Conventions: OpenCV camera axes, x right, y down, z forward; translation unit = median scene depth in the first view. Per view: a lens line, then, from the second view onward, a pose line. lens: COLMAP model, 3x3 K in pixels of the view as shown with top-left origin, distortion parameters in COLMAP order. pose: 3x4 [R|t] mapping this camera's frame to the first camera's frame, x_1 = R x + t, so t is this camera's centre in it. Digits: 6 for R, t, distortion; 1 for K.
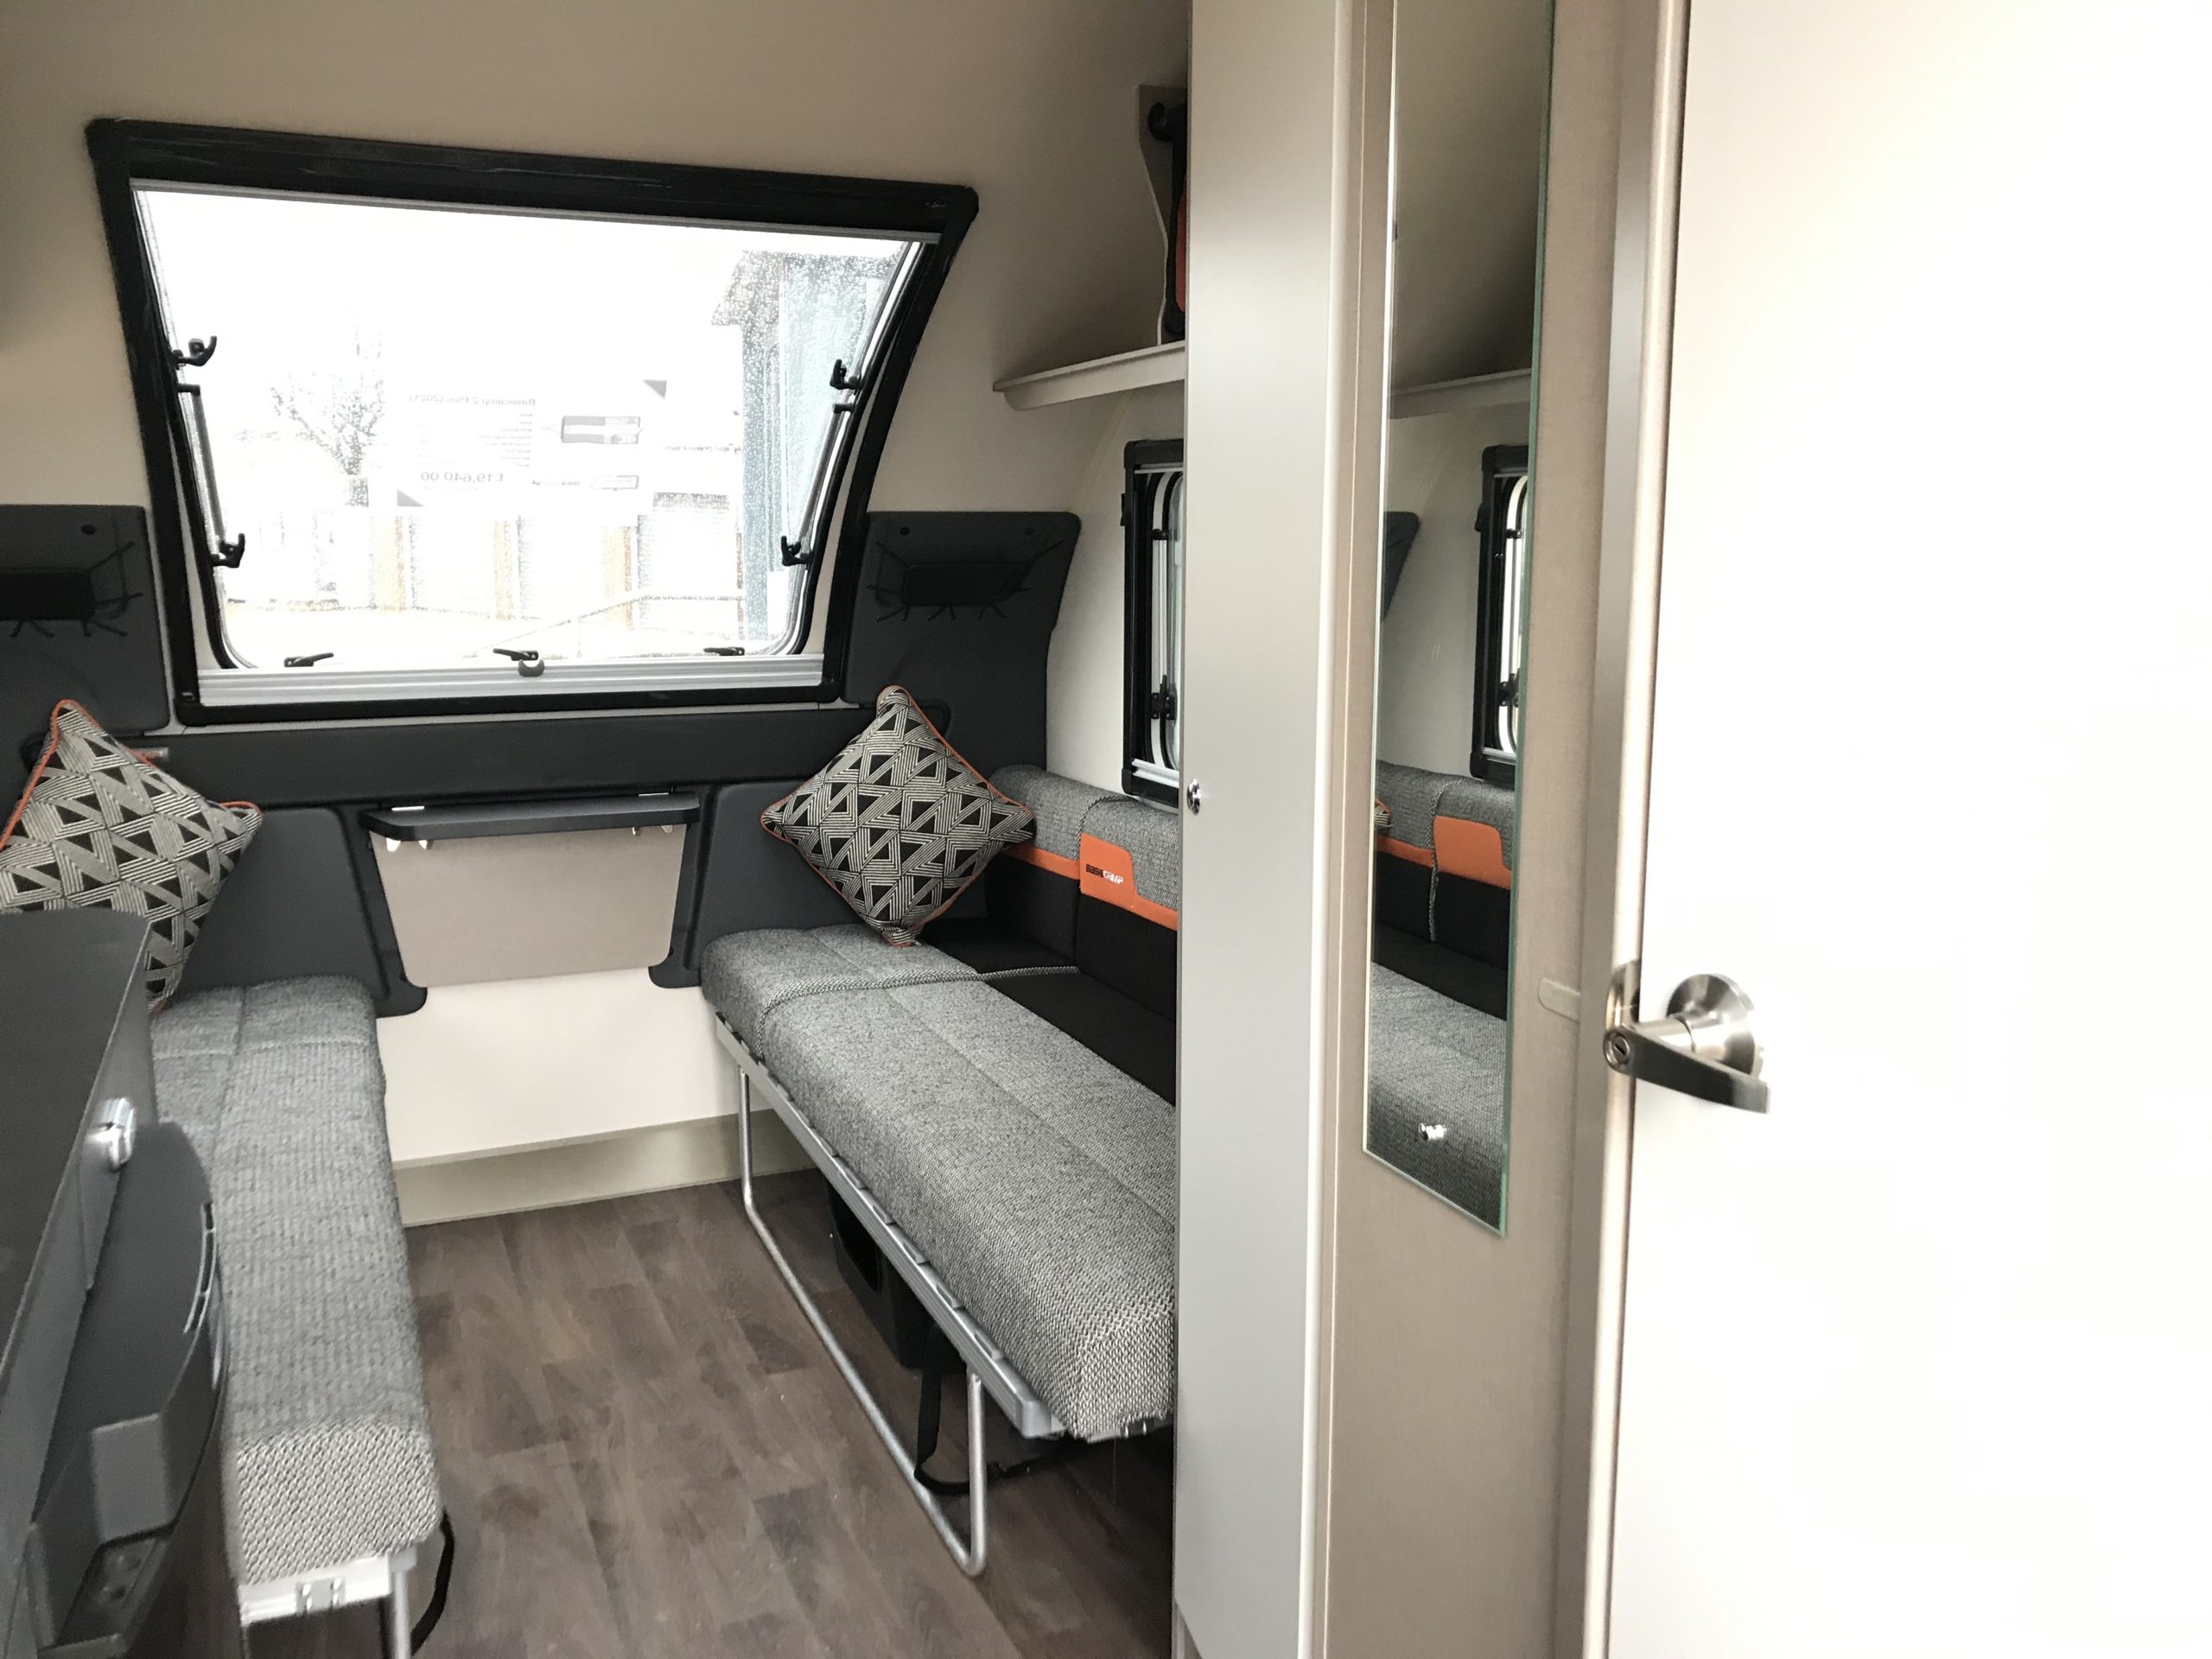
lens RADIAL K [[1793.0, 0, 1115.6], [0, 1793.0, 838.8], [0, 0, 1]] dist [-0.005233, 0.029586]
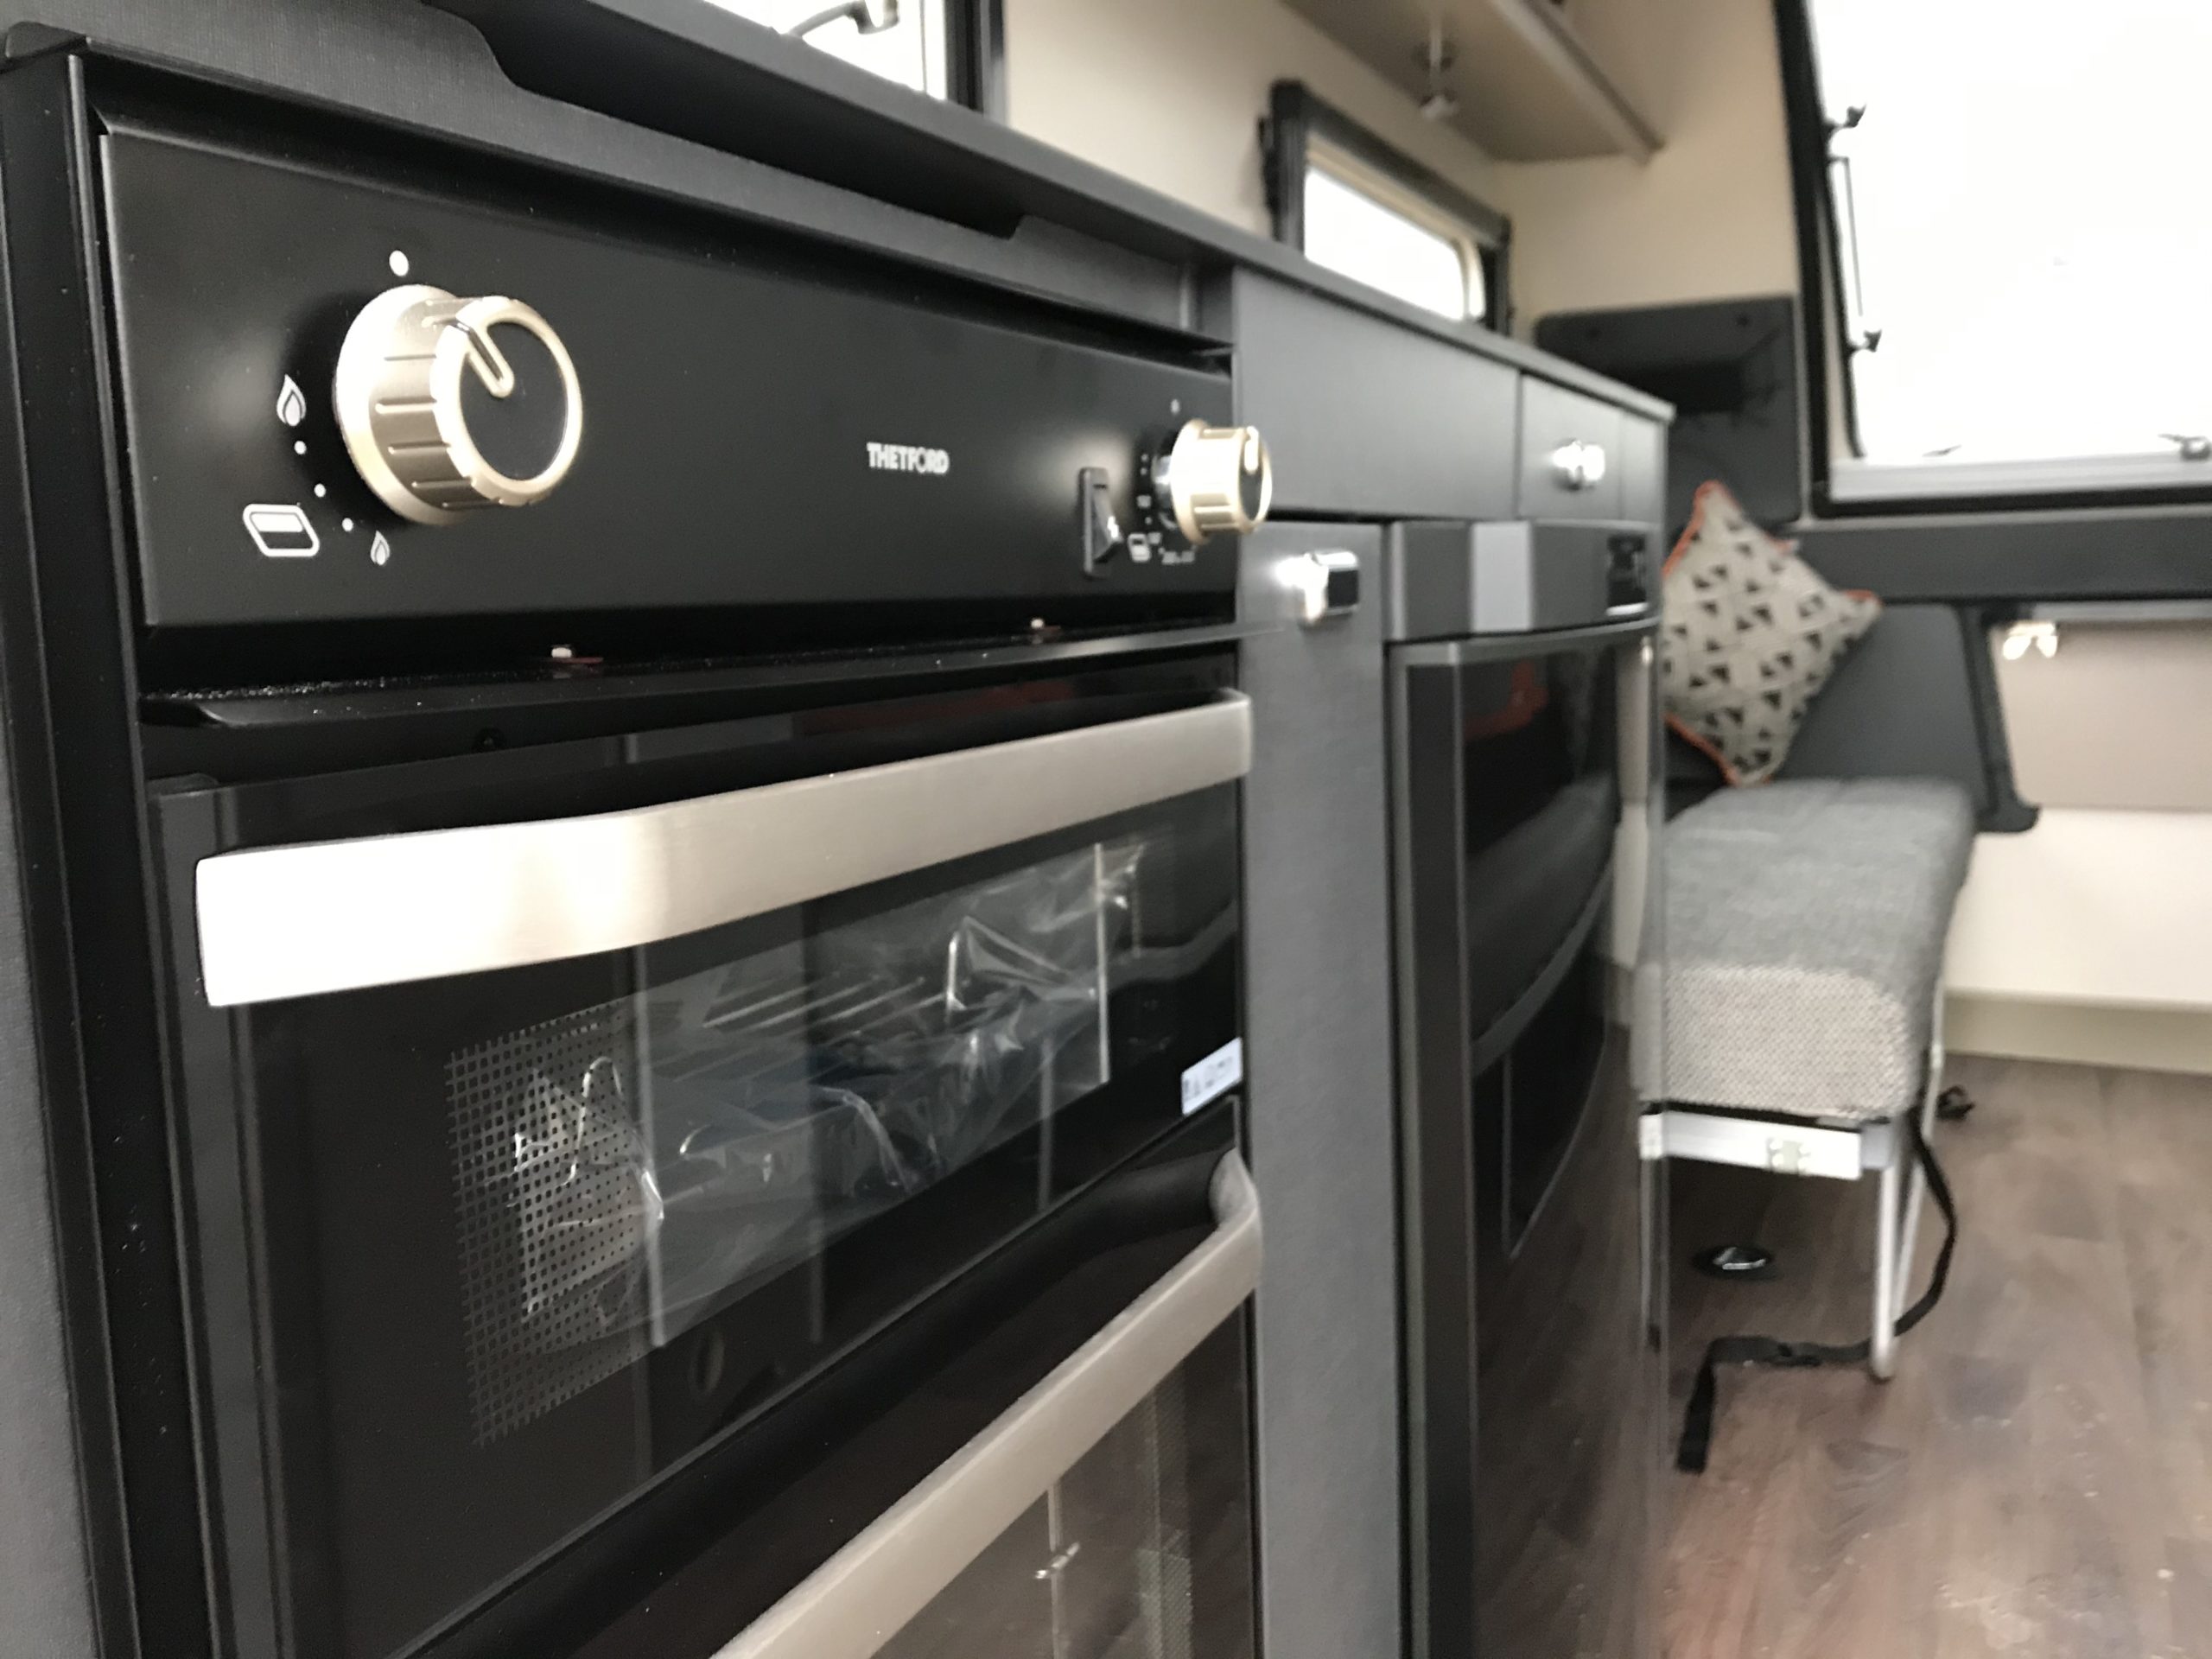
lens RADIAL K [[1793.0, 0, 1112.4], [0, 1793.0, 828.5], [0, 0, 1]] dist [-0.005233, 0.029586]
pose [[0.625350, 0.060054, -0.778030, 0.048354], [-0.098383, 0.995146, -0.002263, 0.168495], [0.774117, 0.077960, 0.628223, 0.049765]]
